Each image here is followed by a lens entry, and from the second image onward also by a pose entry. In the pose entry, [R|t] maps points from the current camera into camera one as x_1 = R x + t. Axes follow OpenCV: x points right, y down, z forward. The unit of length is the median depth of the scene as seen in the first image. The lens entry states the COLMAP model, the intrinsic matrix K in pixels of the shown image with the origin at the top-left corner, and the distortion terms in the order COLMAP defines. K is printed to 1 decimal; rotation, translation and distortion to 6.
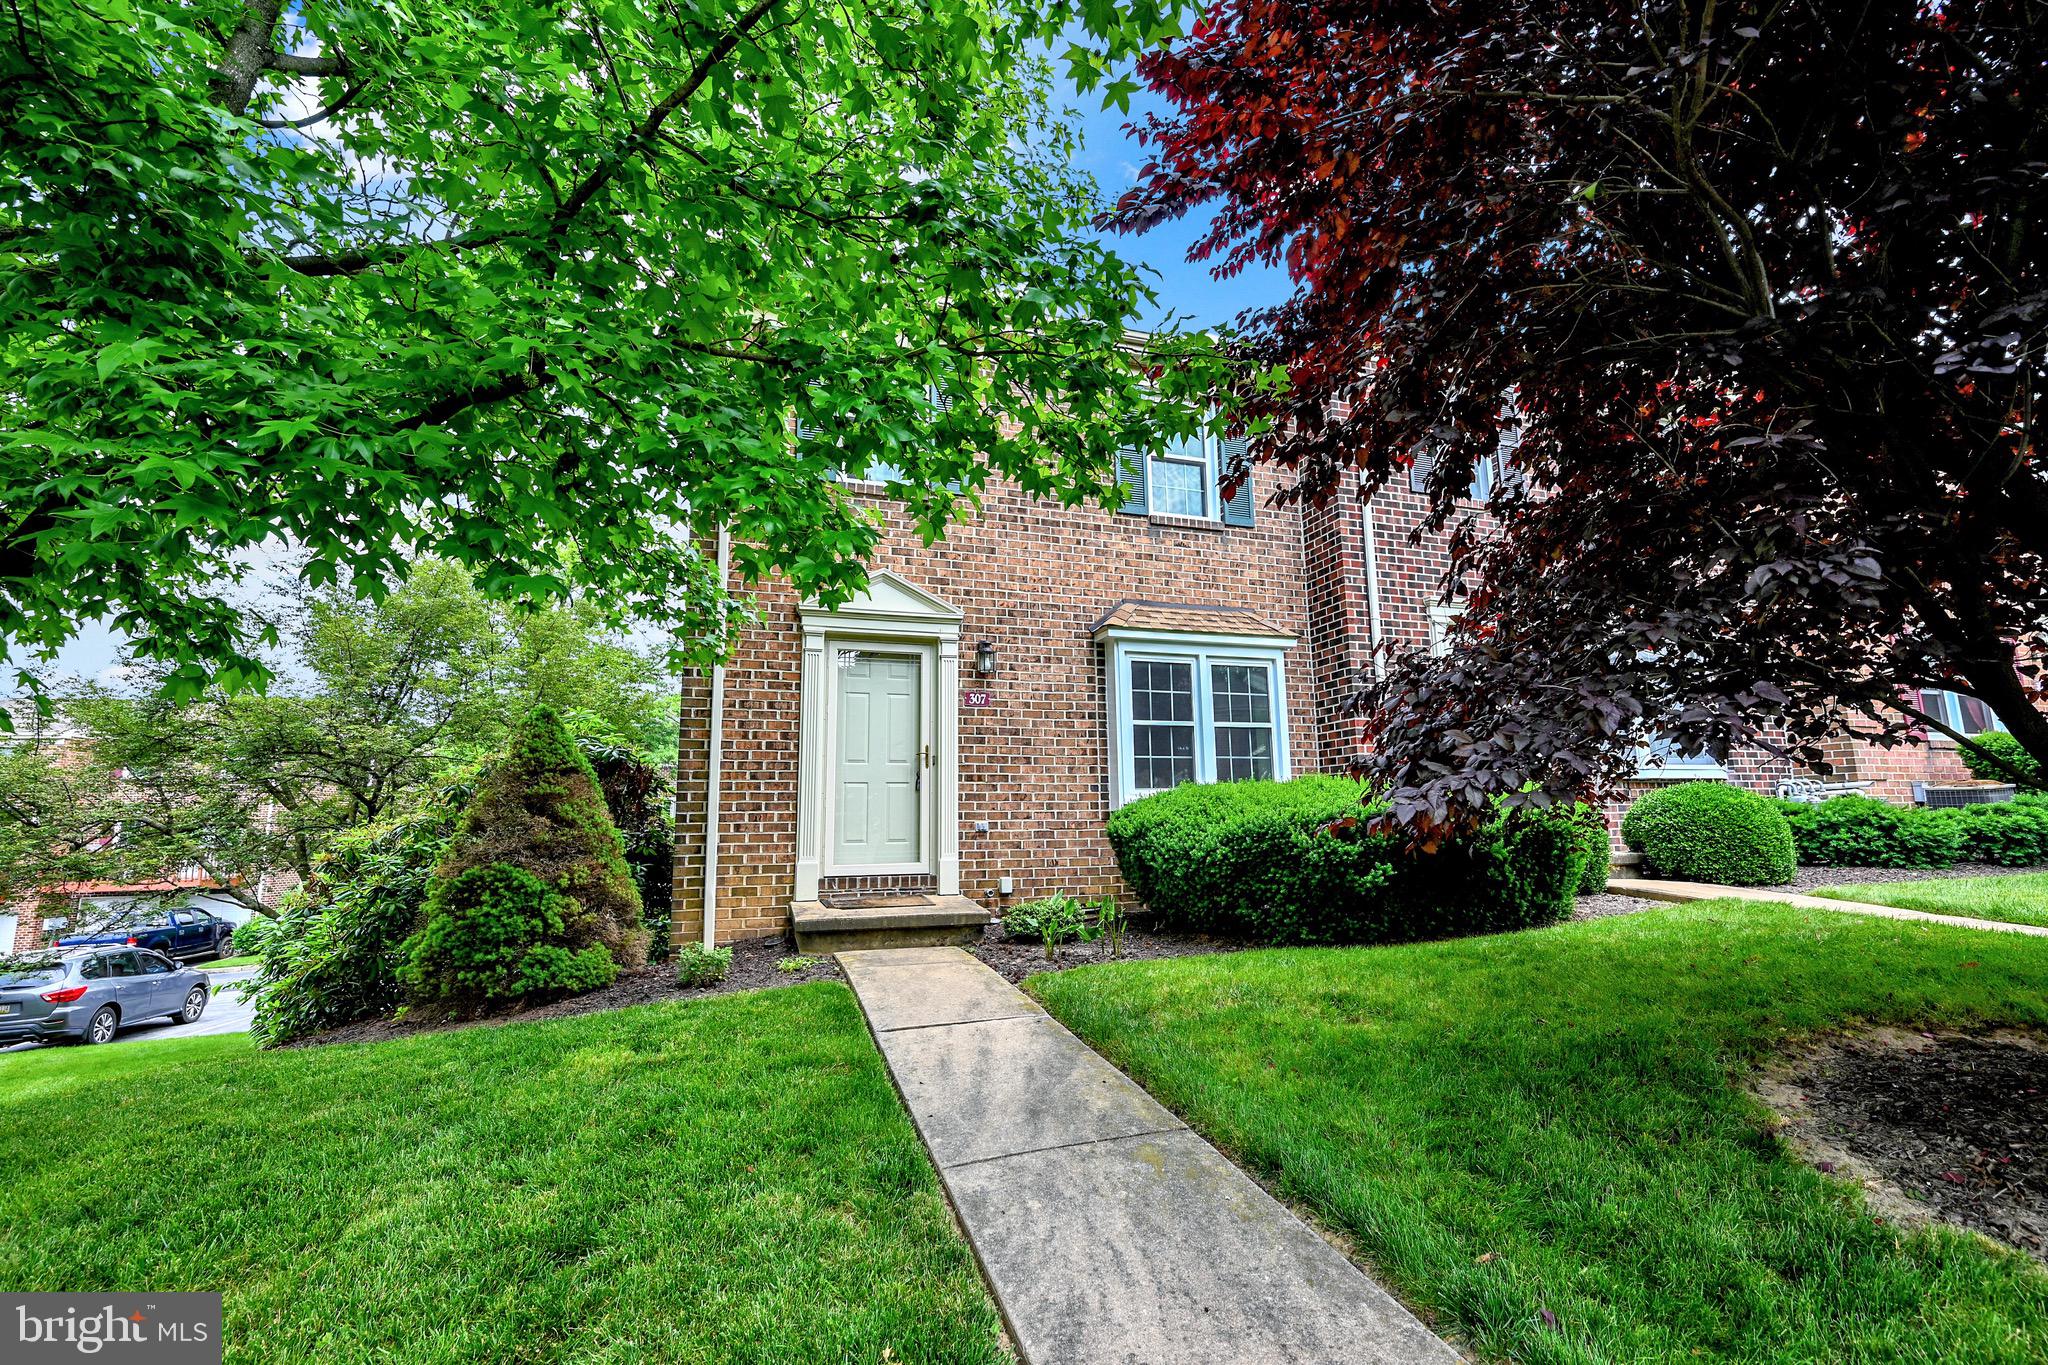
lens RADIAL K [[891.3, 0, 1033.6], [0, 891.3, 682.6], [0, 0, 1]] dist [0.000122, 0.000098]
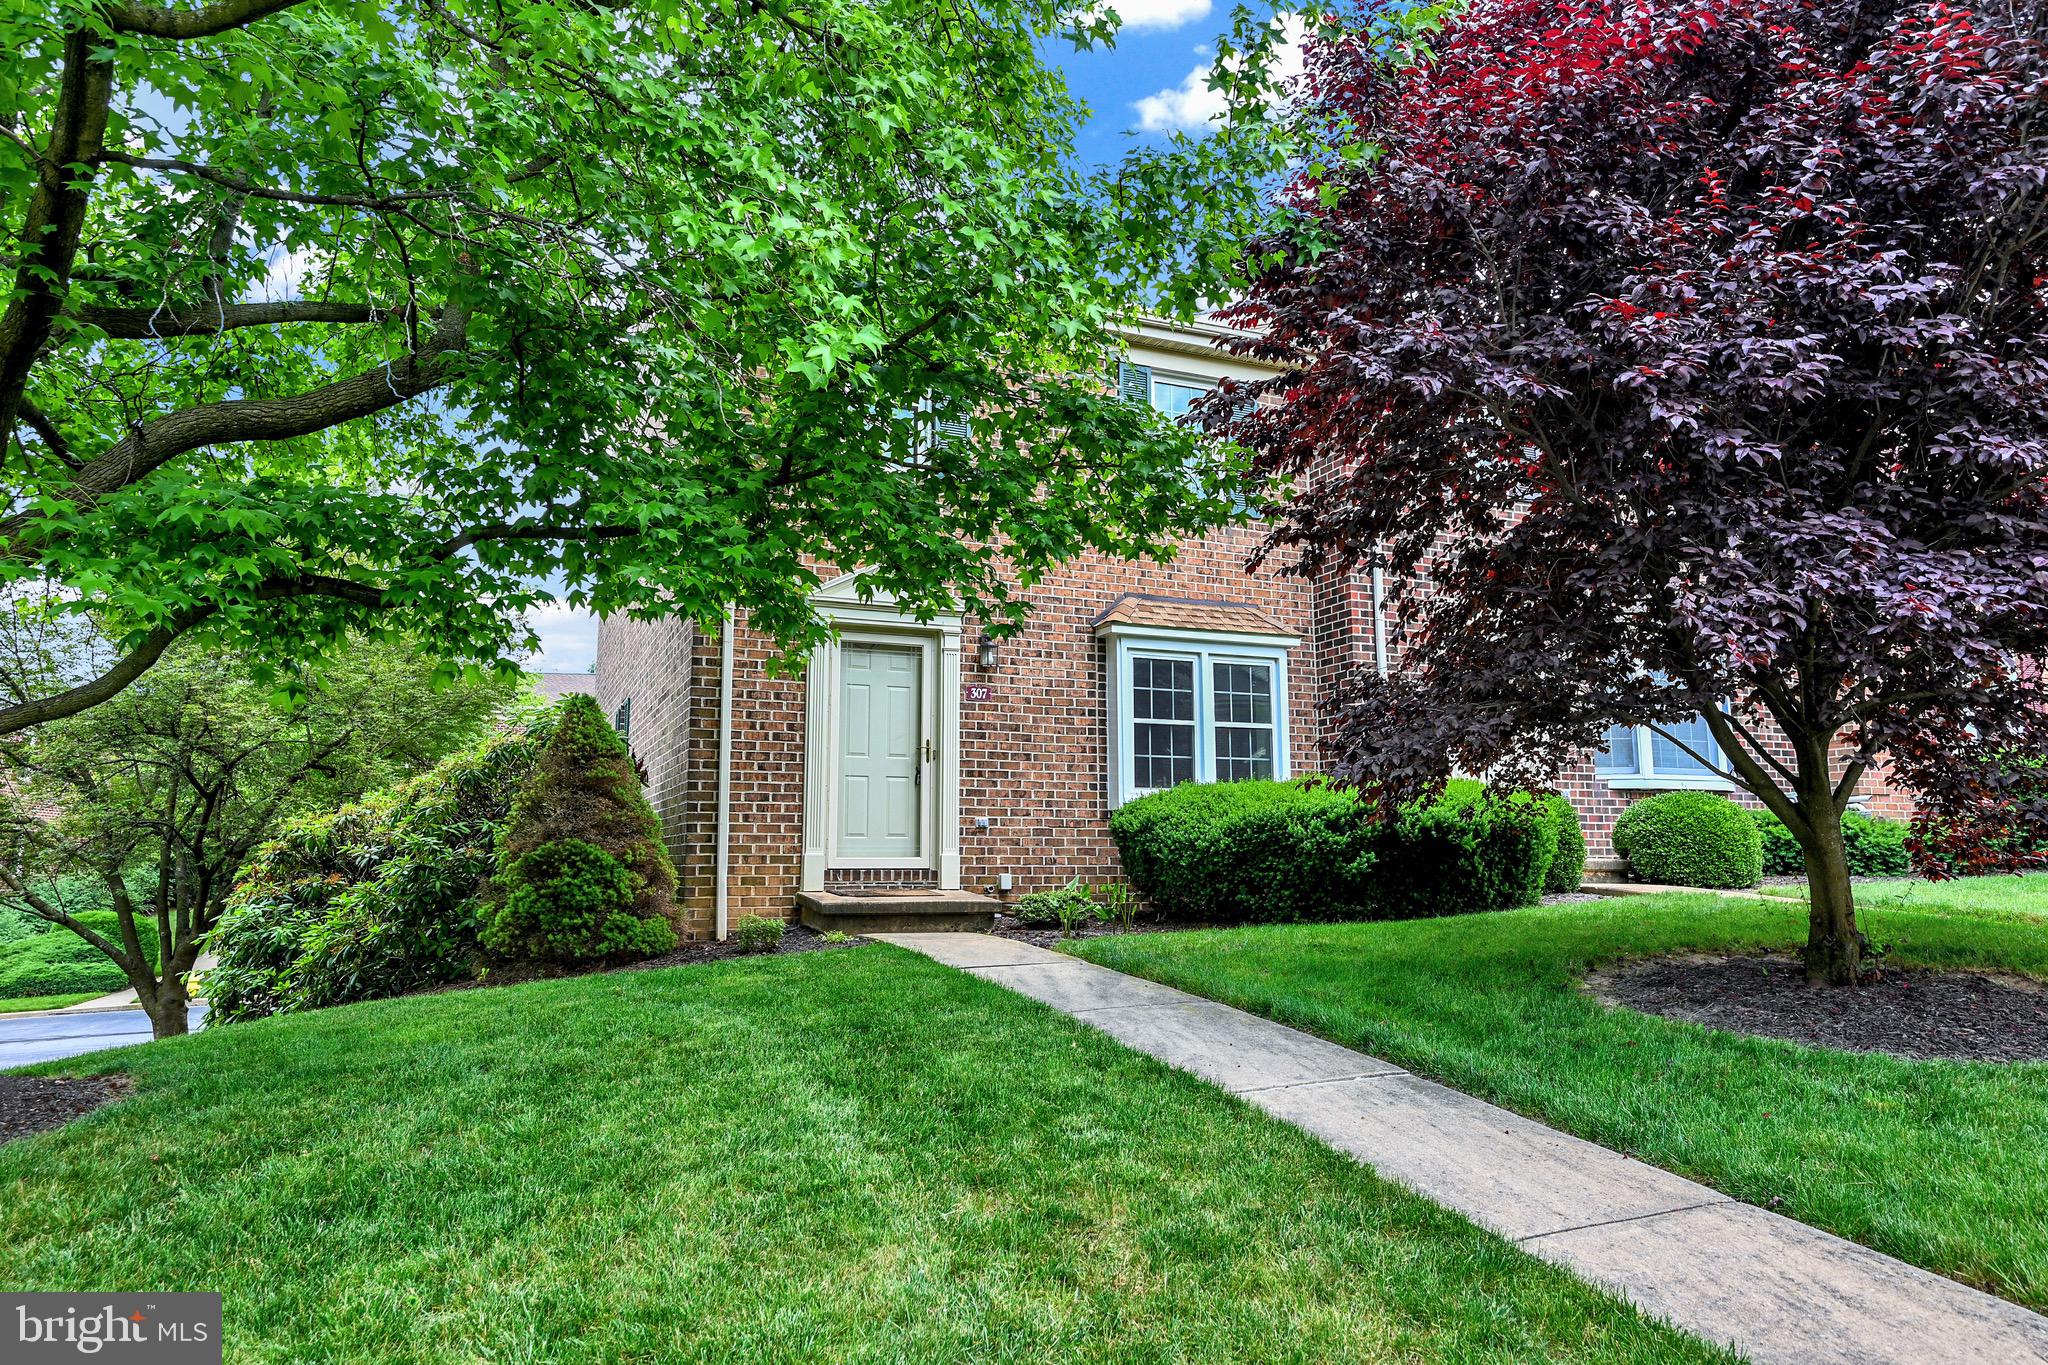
lens RADIAL K [[1278.5, 0, 1024.5], [0, 1278.5, 681.1], [0, 0, 1]] dist [-0.004912, 0.000021]
pose [[0.997306, 0.023157, 0.069603, -0.110853], [-0.024550, 0.999514, 0.019220, -0.023557], [-0.069124, -0.020877, 0.997390, -0.407155]]
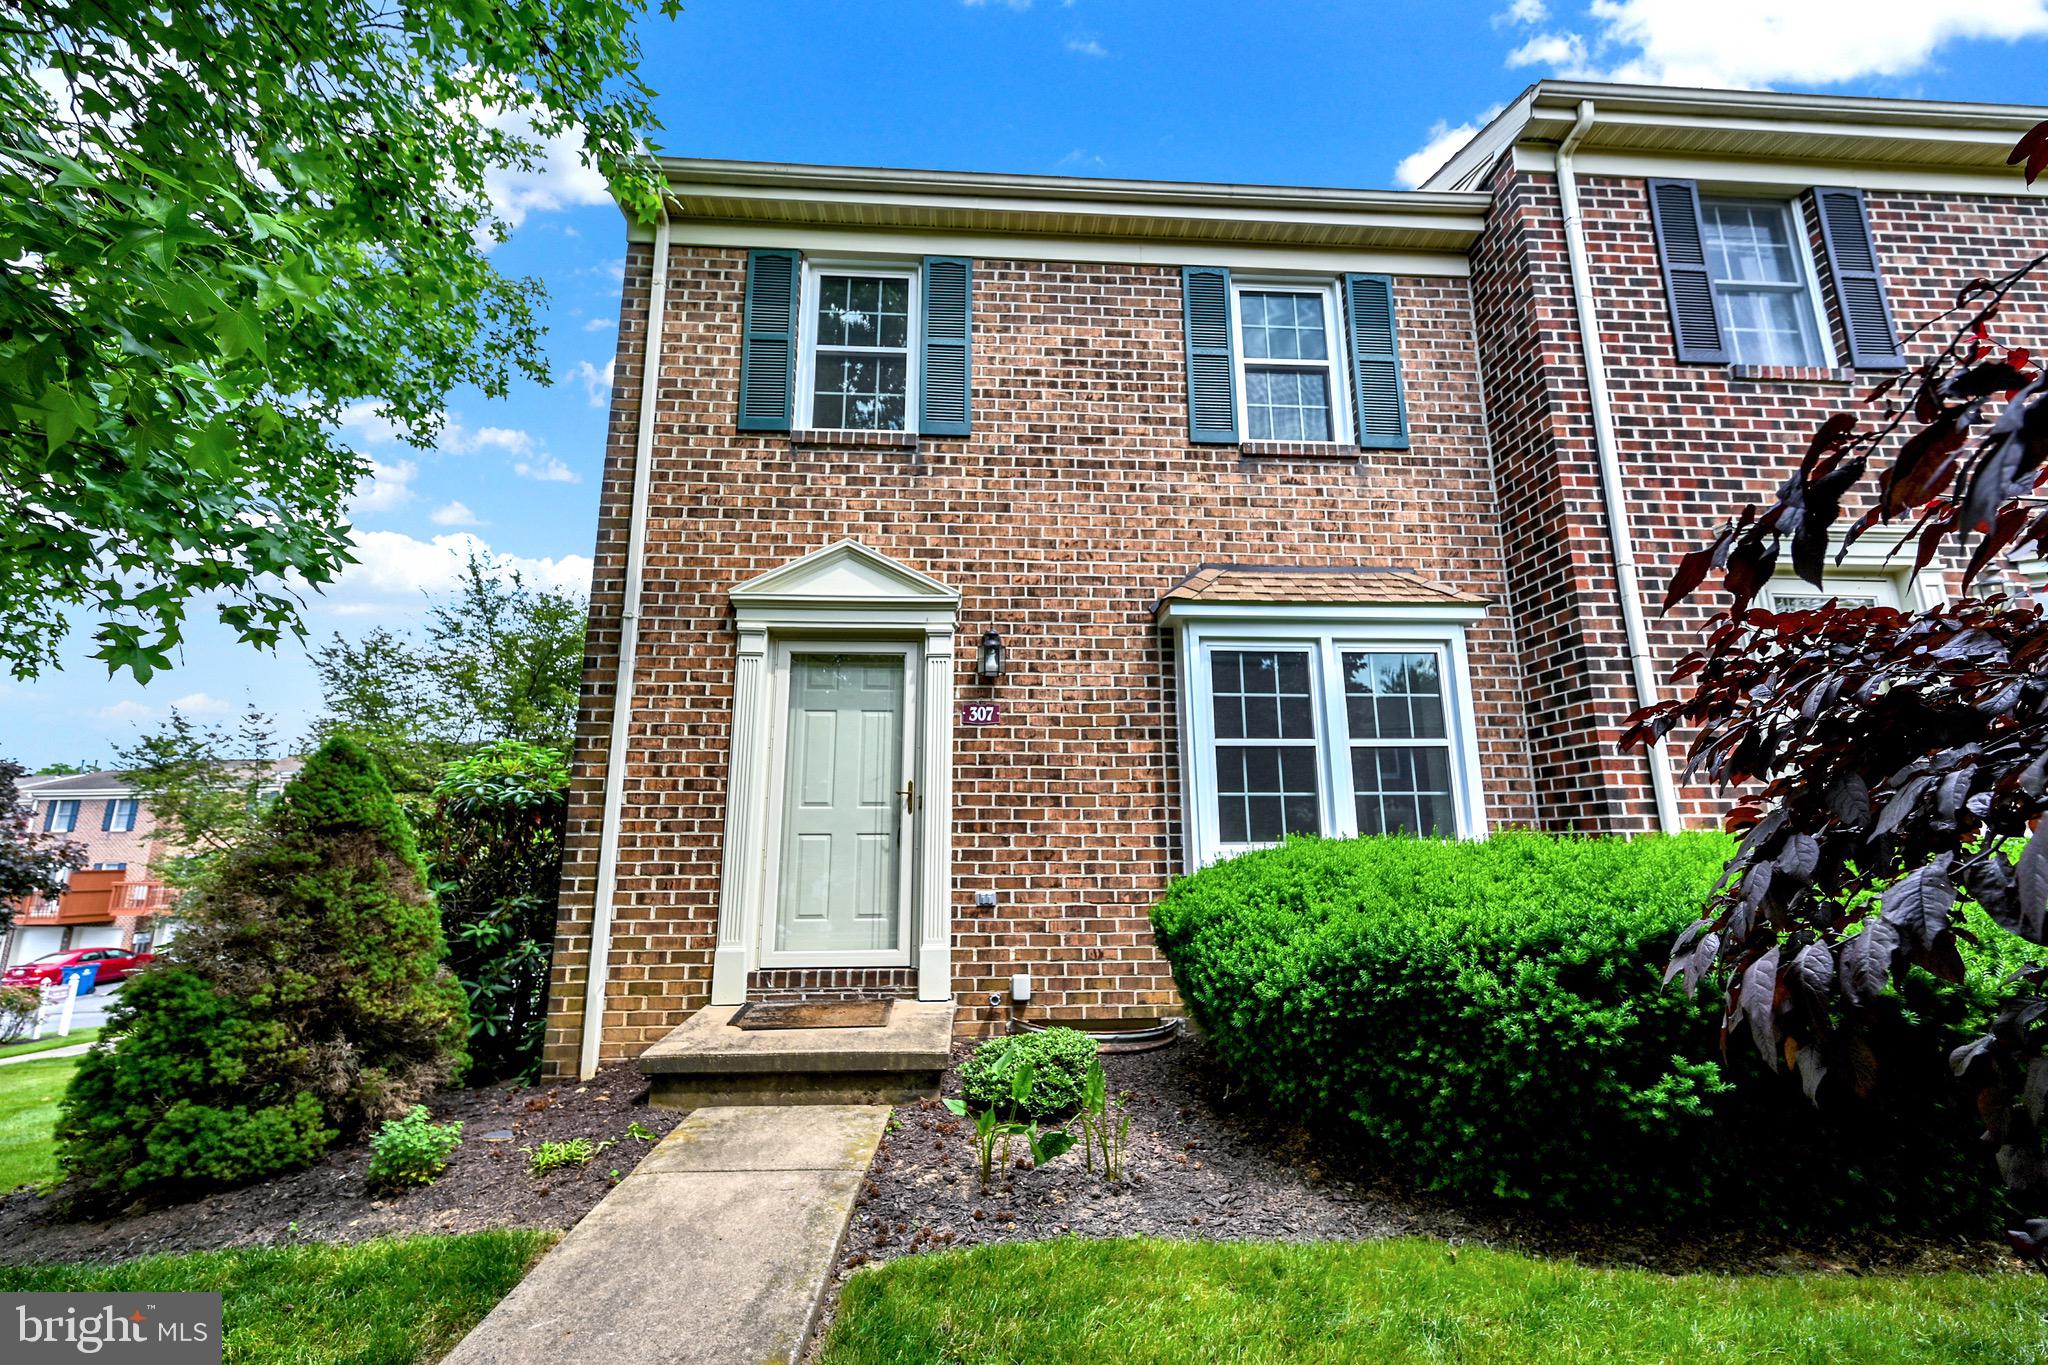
lens RADIAL K [[825.3, 0, 1020.5], [0, 825.3, 682.4], [0, 0, 1]] dist [0.000917, -0.000710]
pose [[0.965502, -0.041259, -0.257107, 0.135372], [0.032299, 0.998718, -0.038977, 0.019730], [0.258385, 0.029328, 0.965597, 0.377424]]
